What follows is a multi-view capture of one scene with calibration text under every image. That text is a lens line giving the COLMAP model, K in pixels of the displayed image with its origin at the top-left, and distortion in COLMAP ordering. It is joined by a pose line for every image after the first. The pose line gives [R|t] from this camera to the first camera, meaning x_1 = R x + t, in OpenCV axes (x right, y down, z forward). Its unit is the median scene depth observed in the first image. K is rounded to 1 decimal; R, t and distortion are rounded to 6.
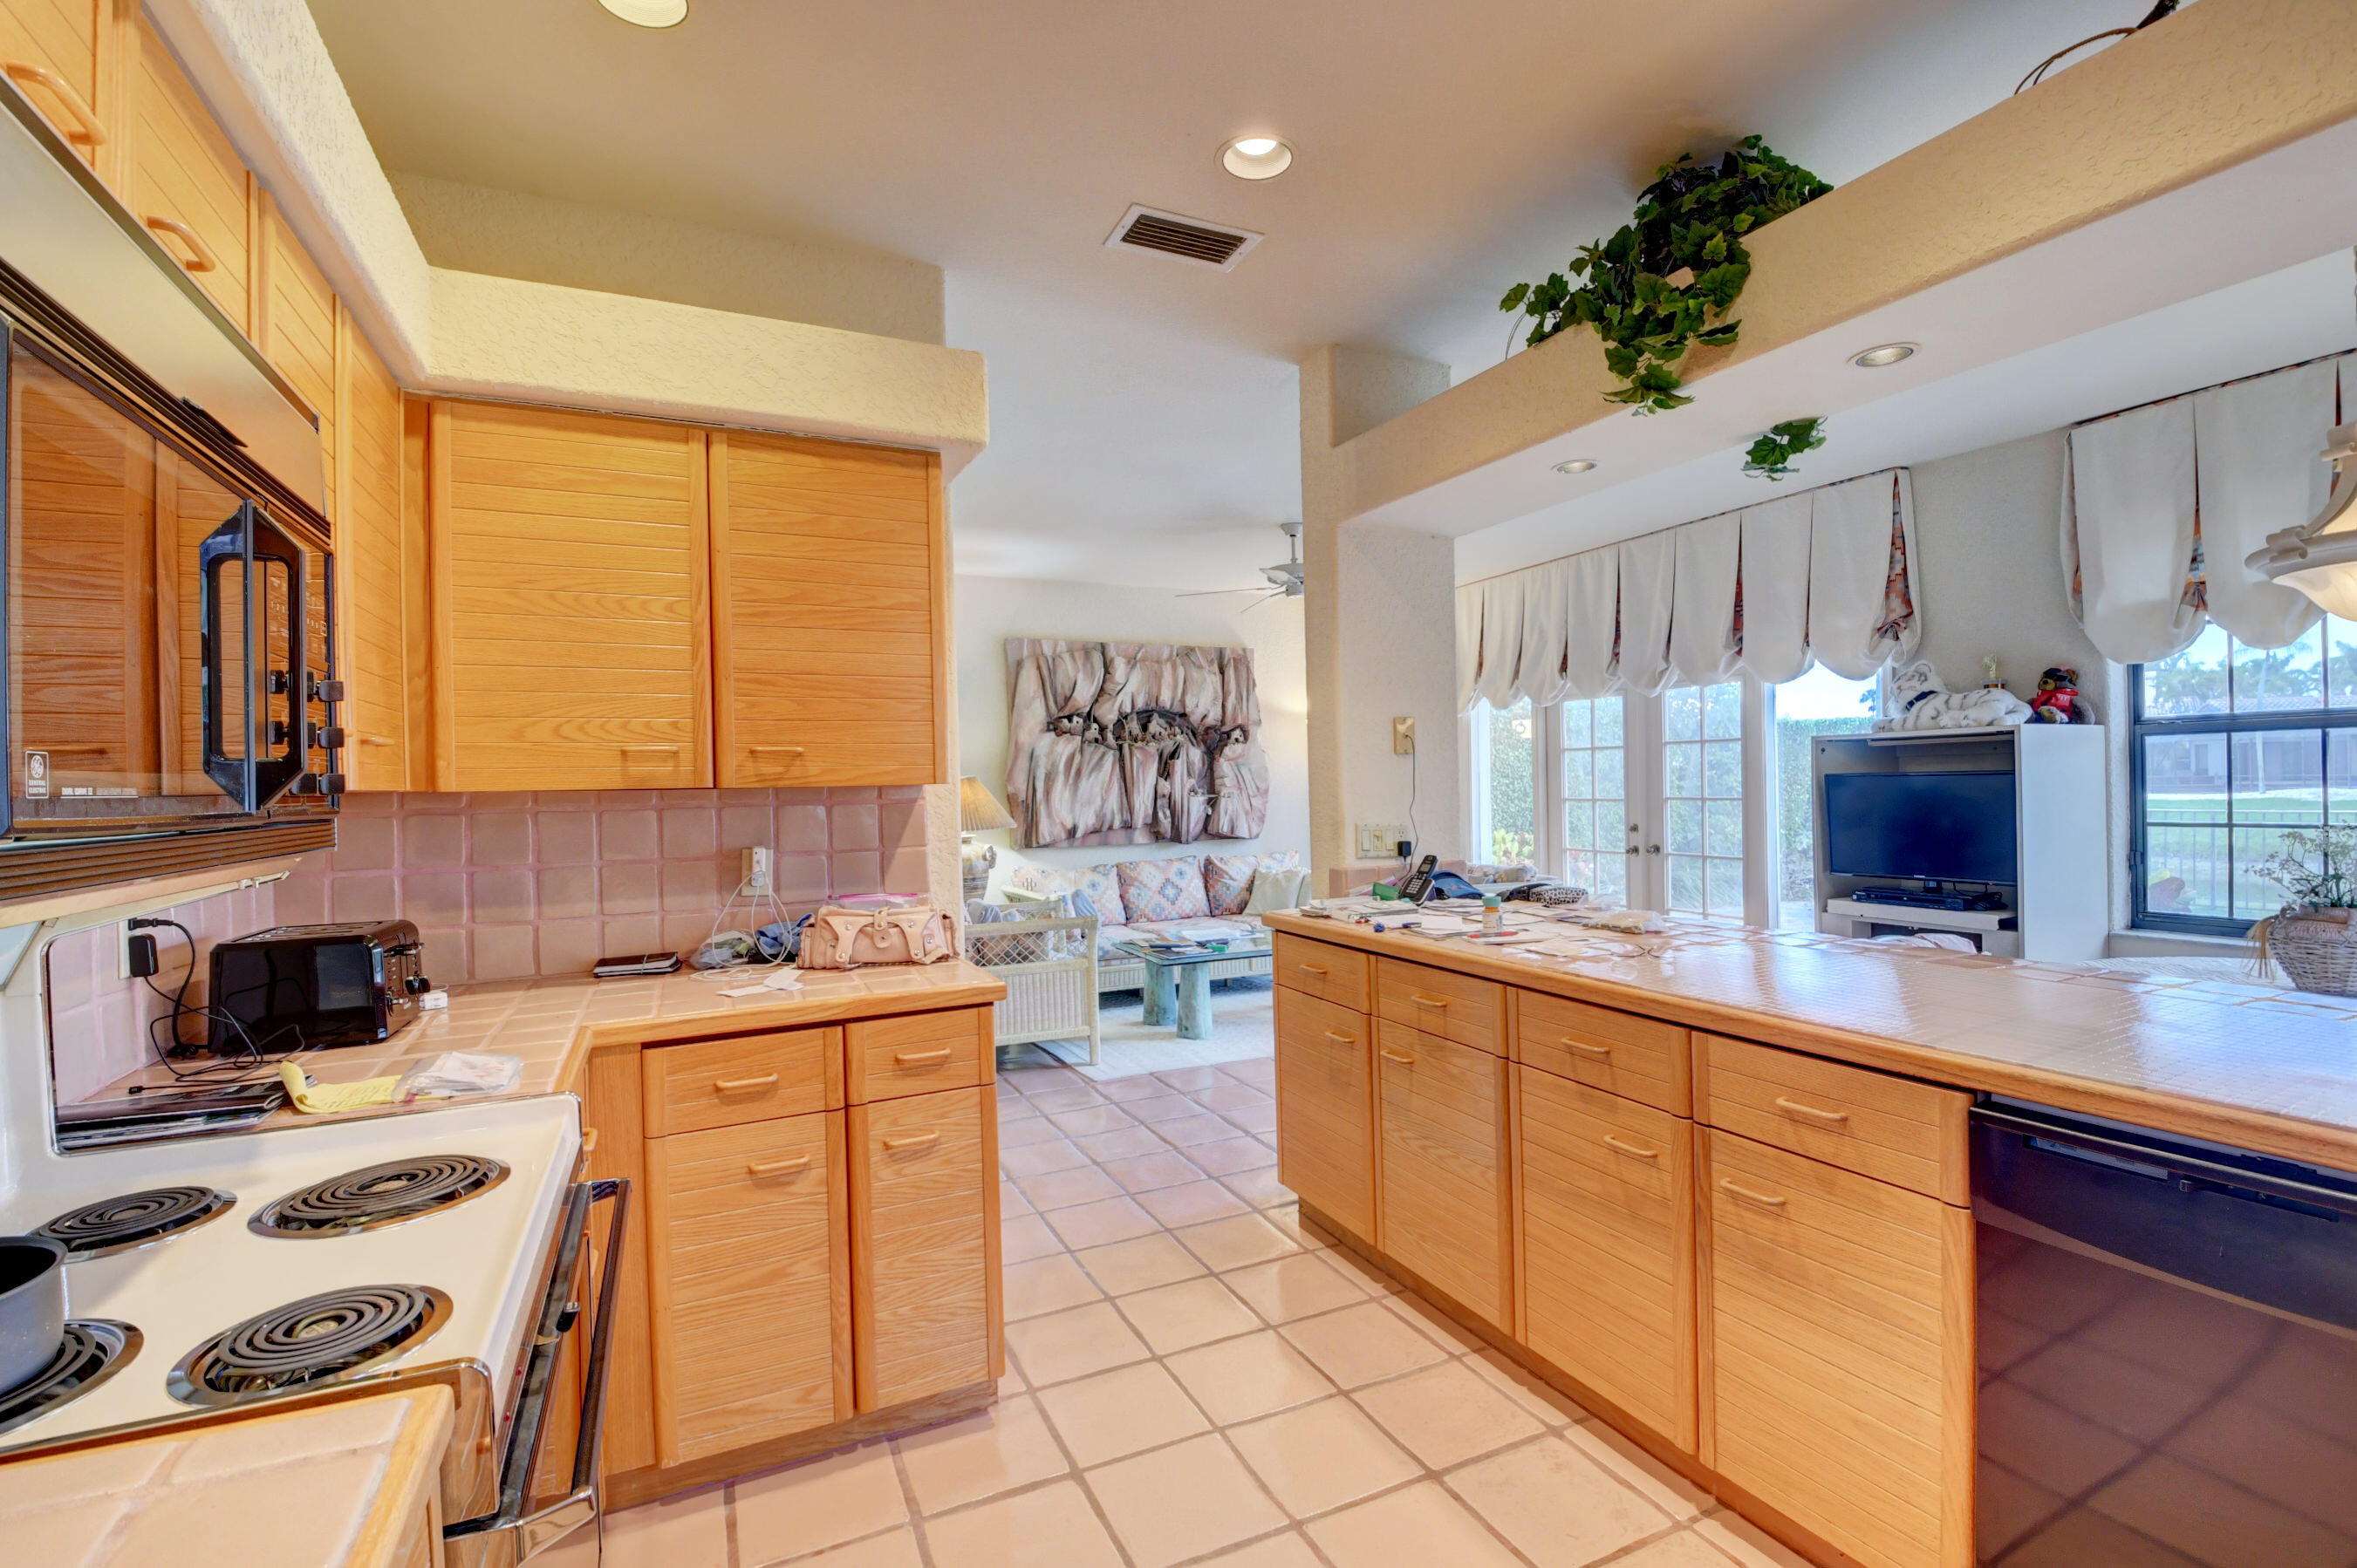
lens RADIAL K [[1018.8, 0, 1185.4], [0, 1018.8, 784.4], [0, 0, 1]] dist [0.019850, -0.034439]
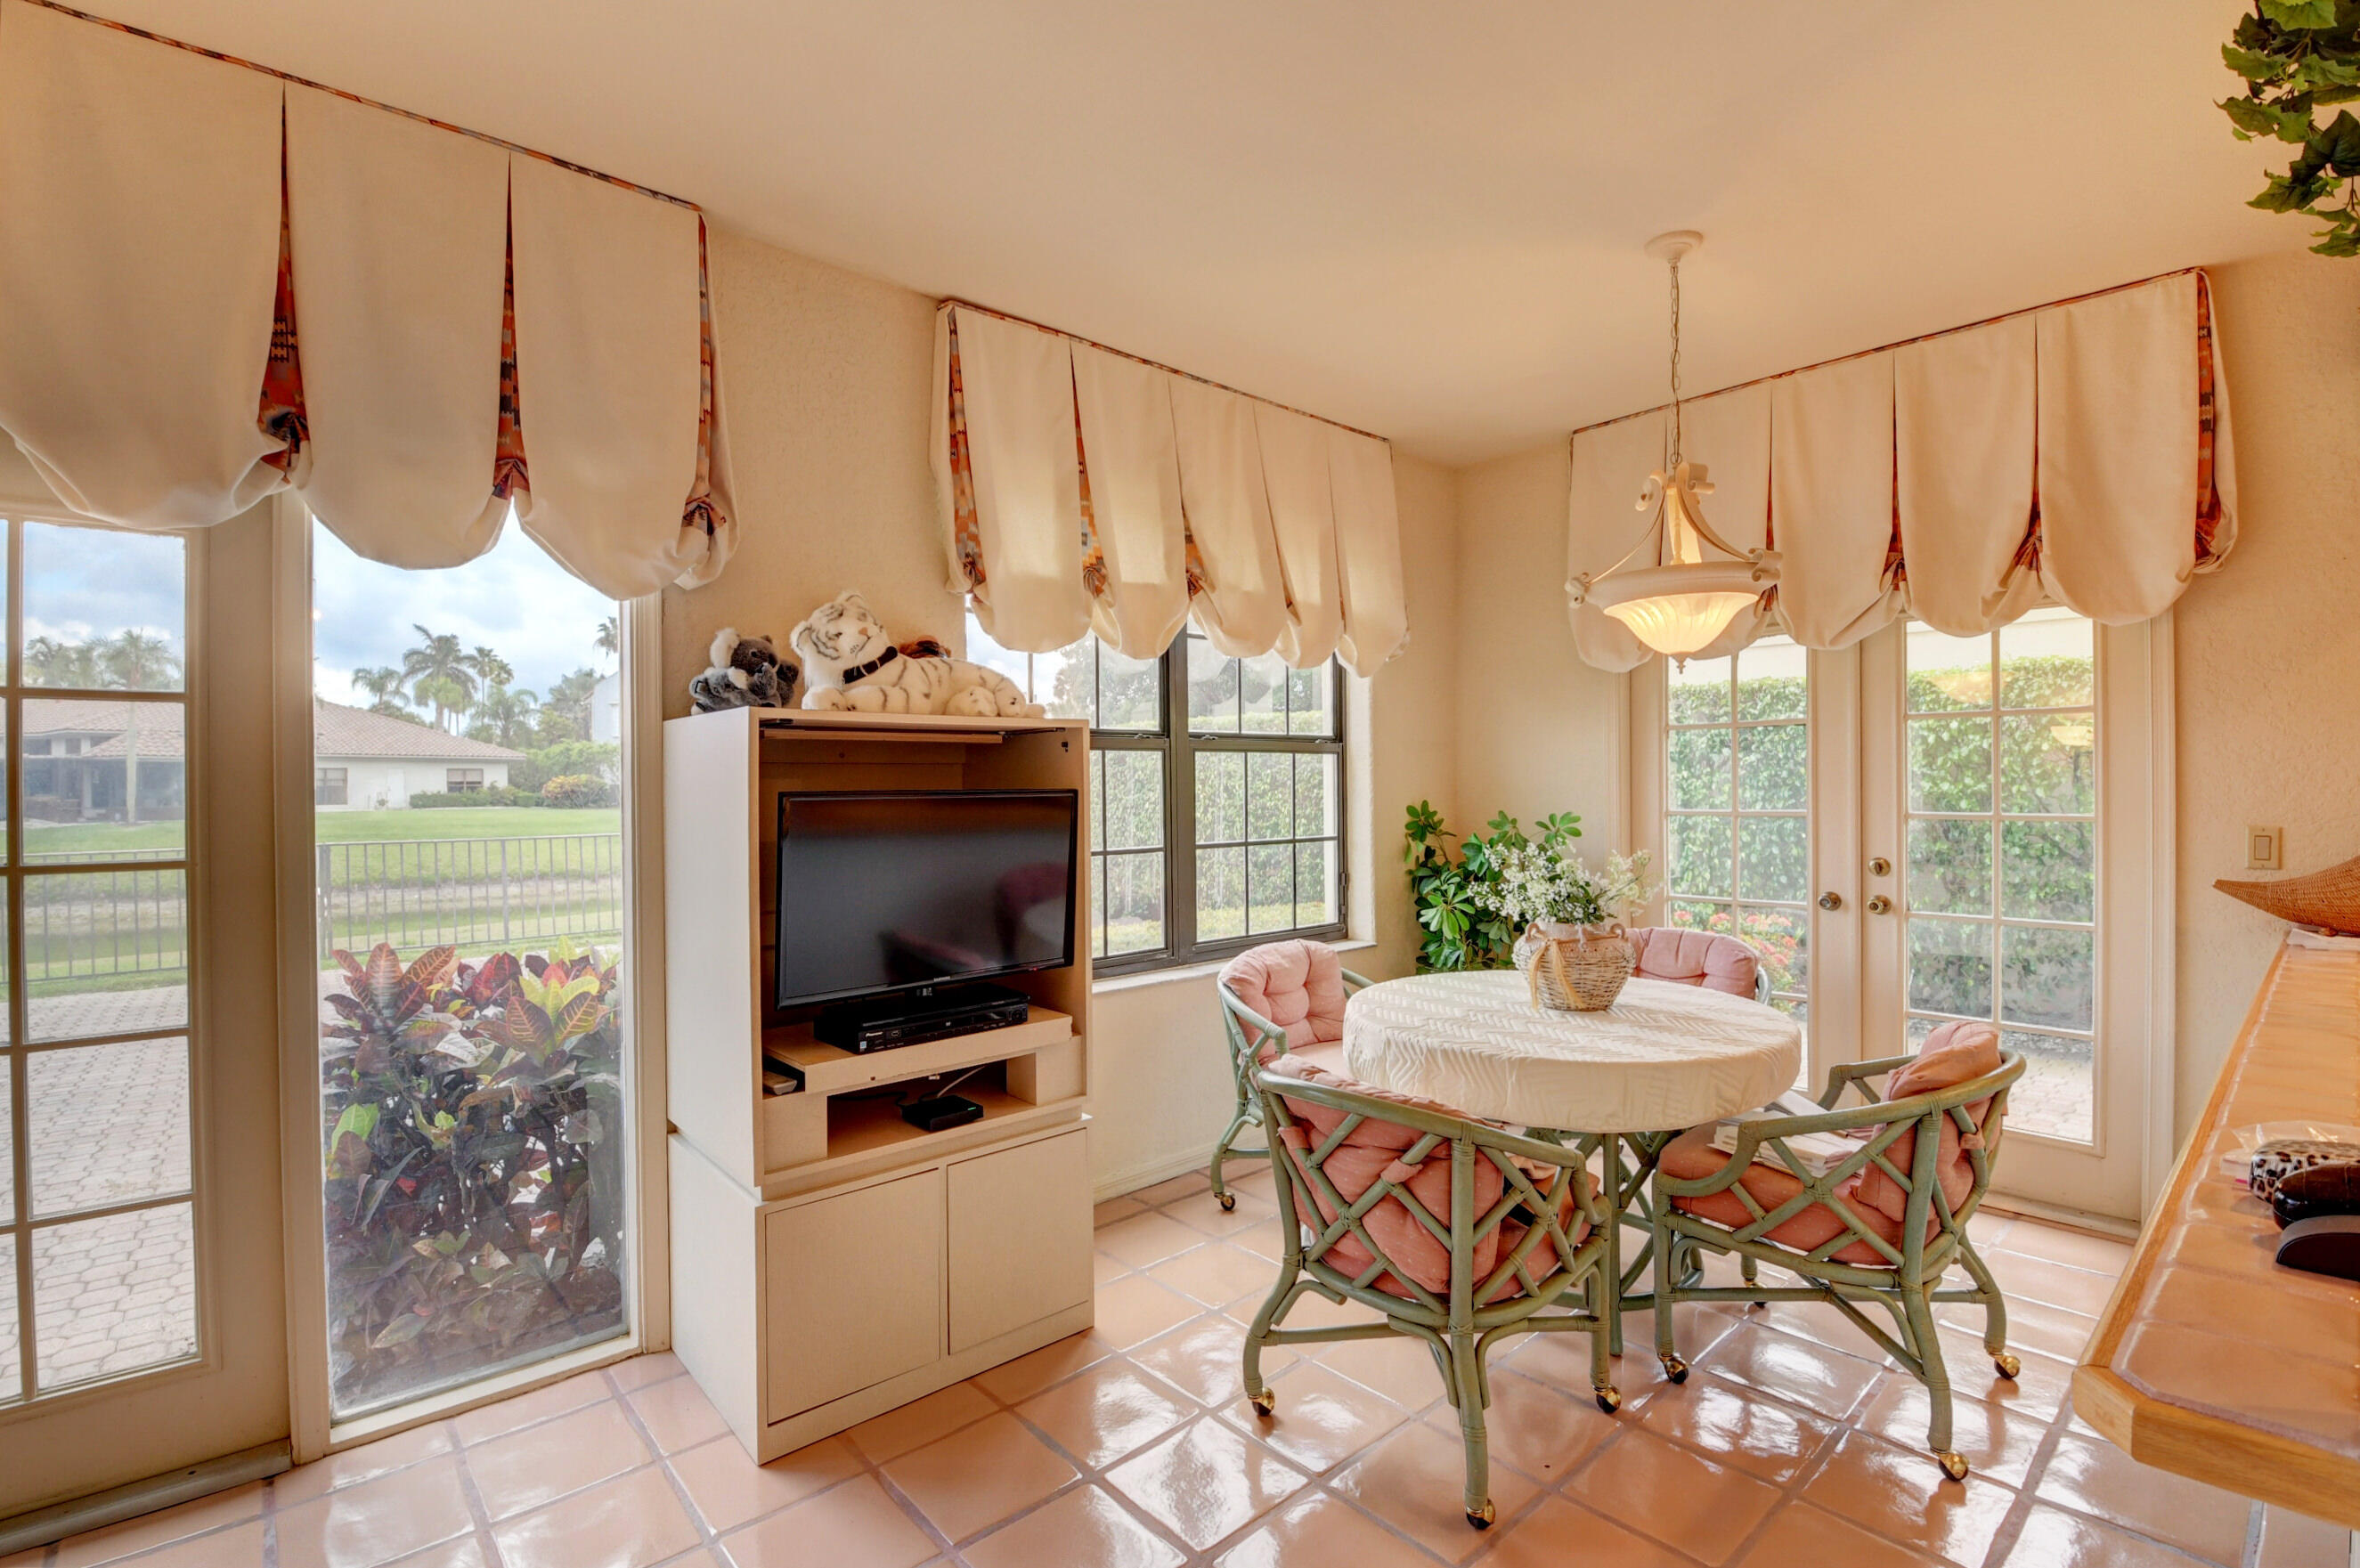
lens RADIAL K [[1049.8, 0, 1160.0], [0, 1049.8, 786.4], [0, 0, 1]] dist [0.015609, -0.025659]
pose [[-0.260594, 0.019795, 0.965245, 0.148570], [0.013610, 0.999766, -0.016829, -0.002964], [-0.965352, 0.008751, -0.260803, 1.121174]]
